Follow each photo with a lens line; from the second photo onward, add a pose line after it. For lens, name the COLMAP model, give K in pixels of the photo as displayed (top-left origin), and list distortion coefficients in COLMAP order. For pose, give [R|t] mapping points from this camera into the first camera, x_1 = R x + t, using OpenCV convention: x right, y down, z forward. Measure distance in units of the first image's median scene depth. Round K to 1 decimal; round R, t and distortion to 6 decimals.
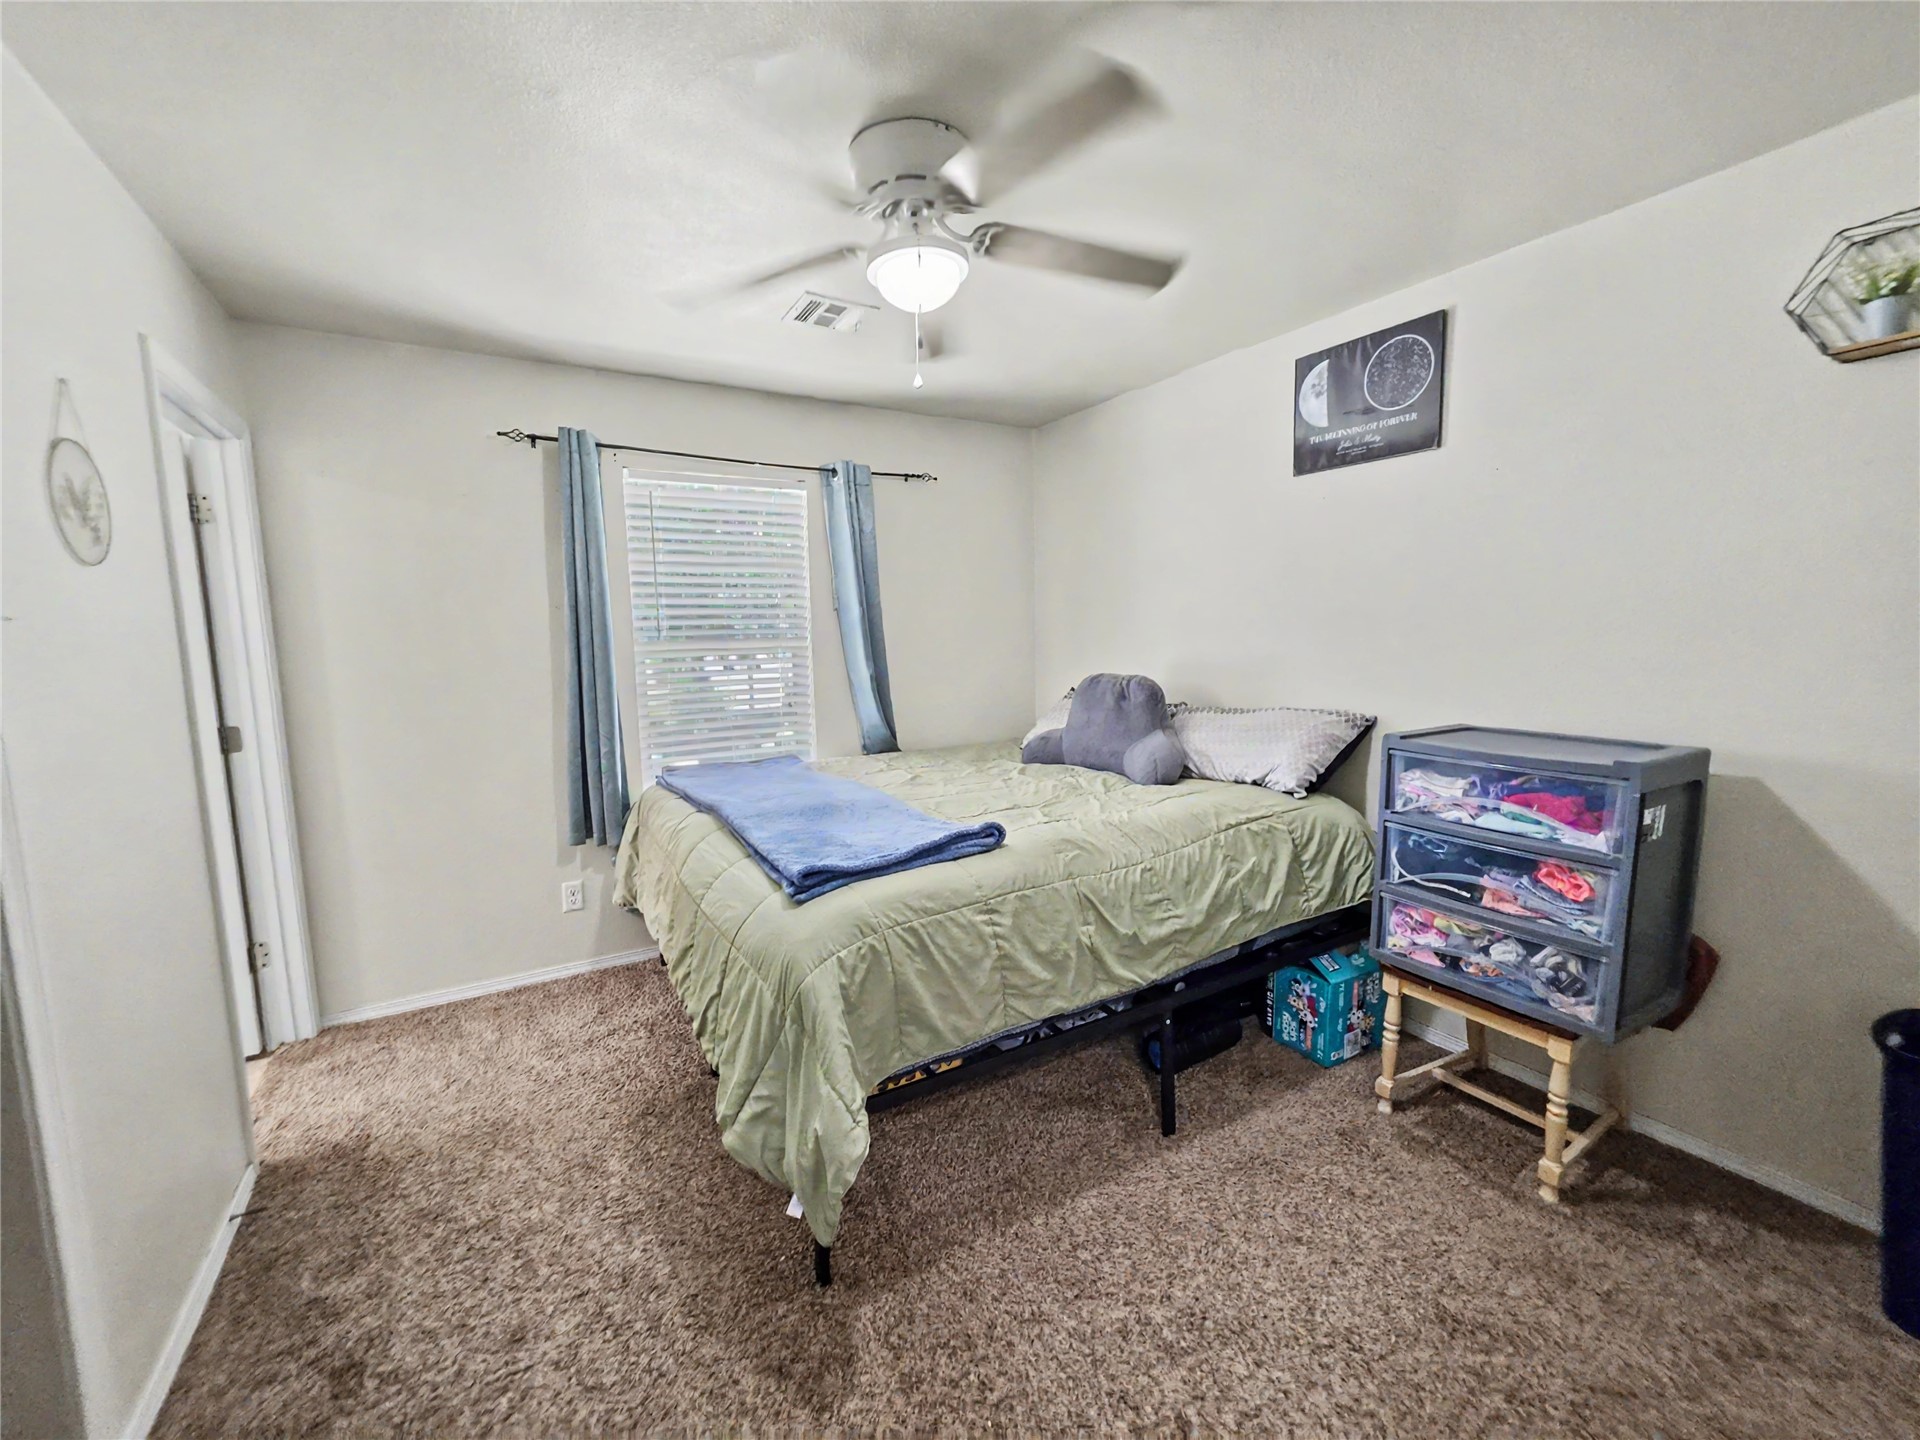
lens RADIAL K [[776.1, 0, 945.0], [0, 776.1, 710.9], [0, 0, 1]] dist [-0.007973, 0.000375]
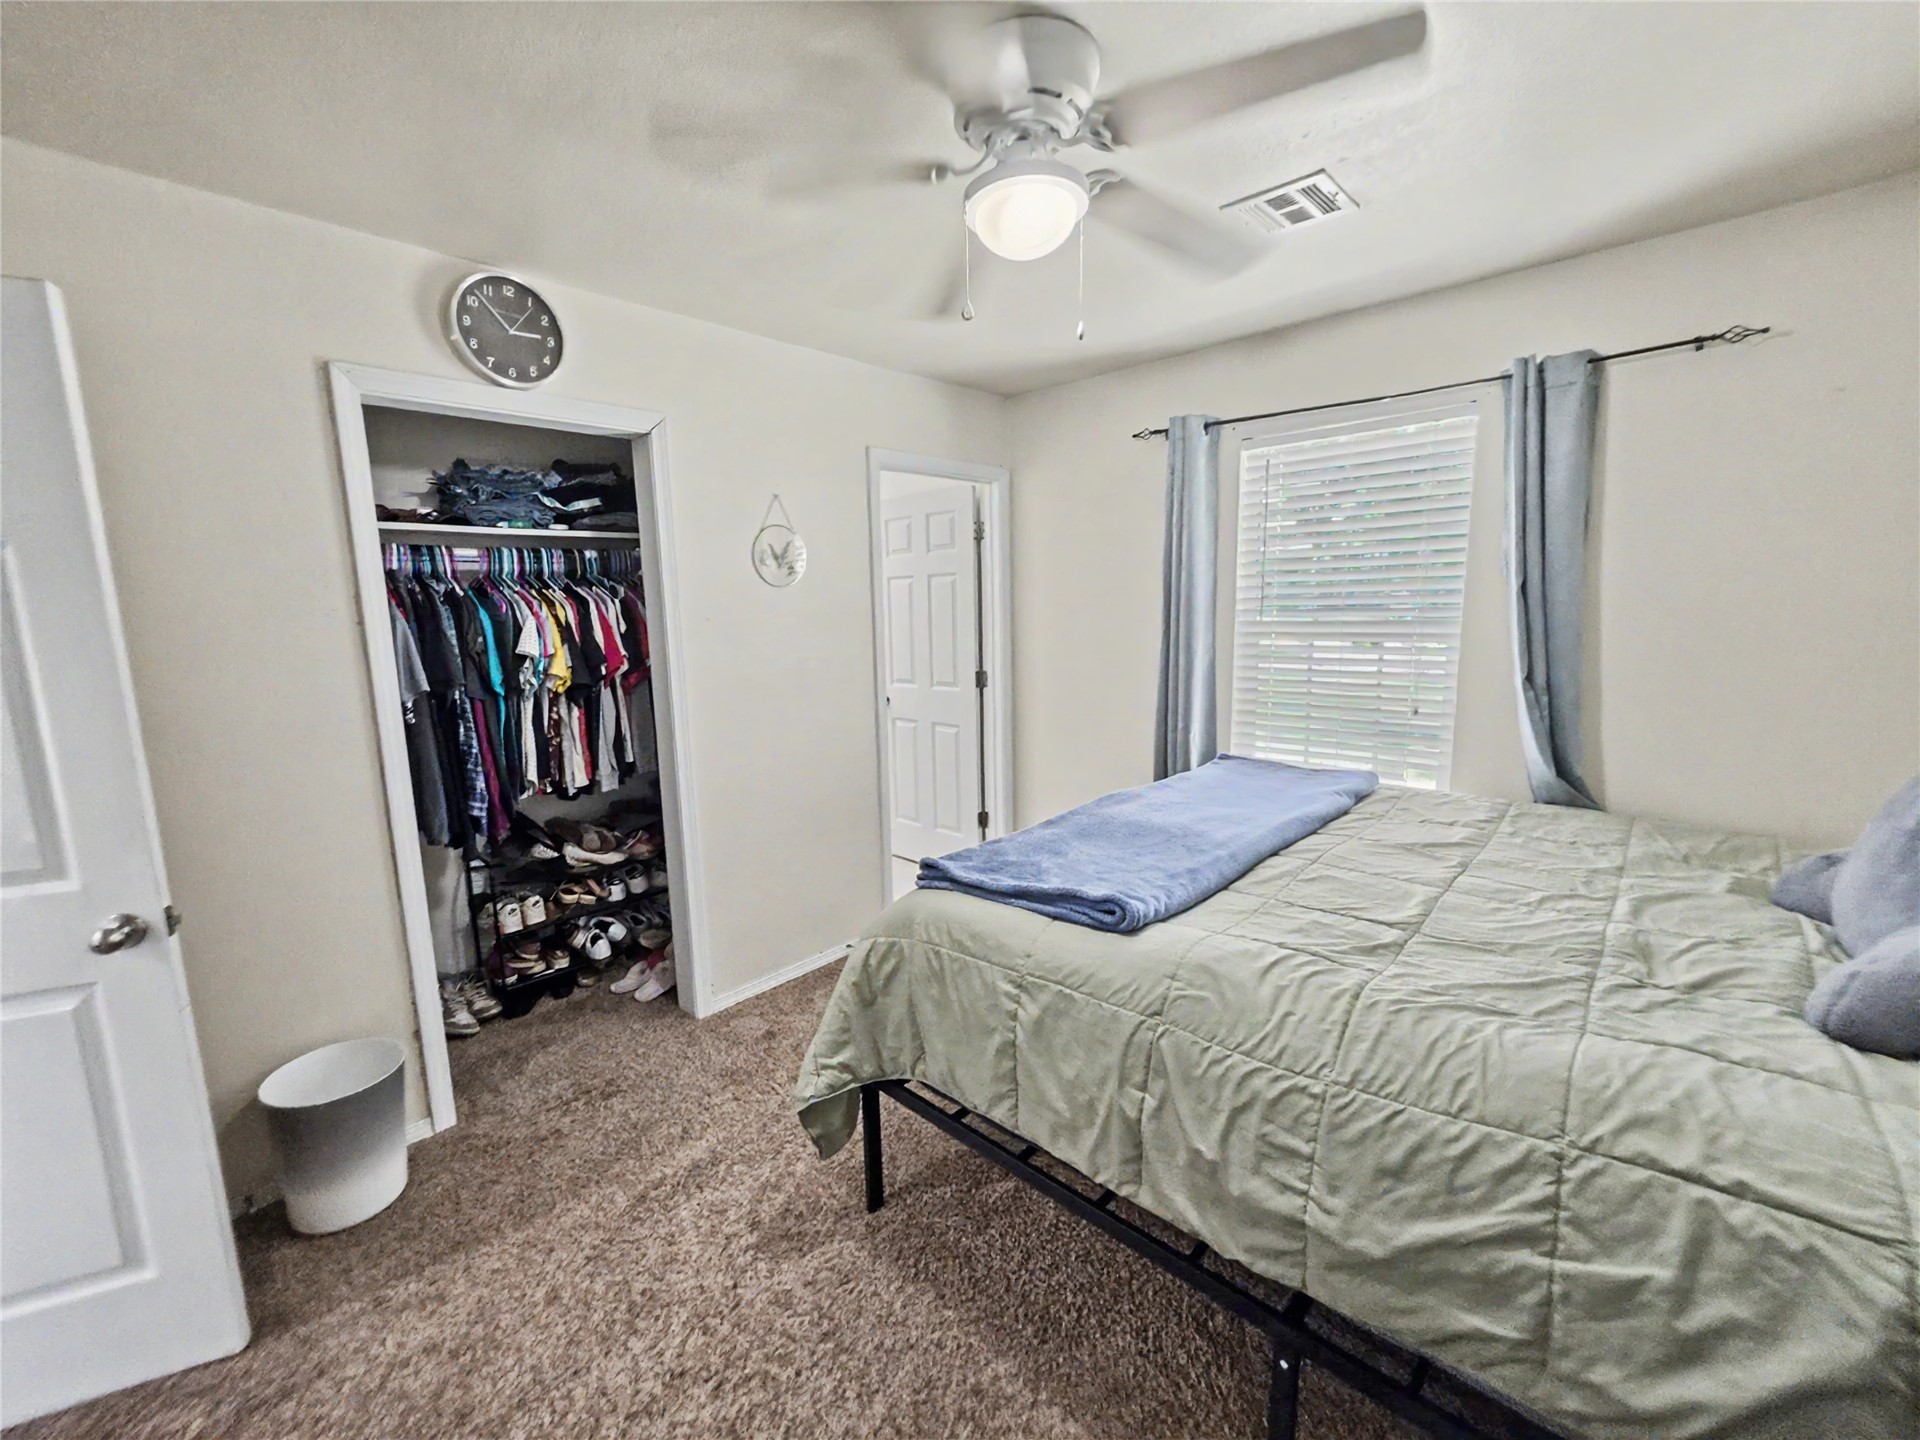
lens RADIAL K [[776.1, 0, 945.0], [0, 776.1, 710.9], [0, 0, 1]] dist [-0.007973, 0.000375]
pose [[0.281985, 0.145895, -0.948261, 0.640984], [-0.080790, 0.988471, 0.128057, -0.109207], [0.956011, 0.040500, 0.290520, 0.555272]]
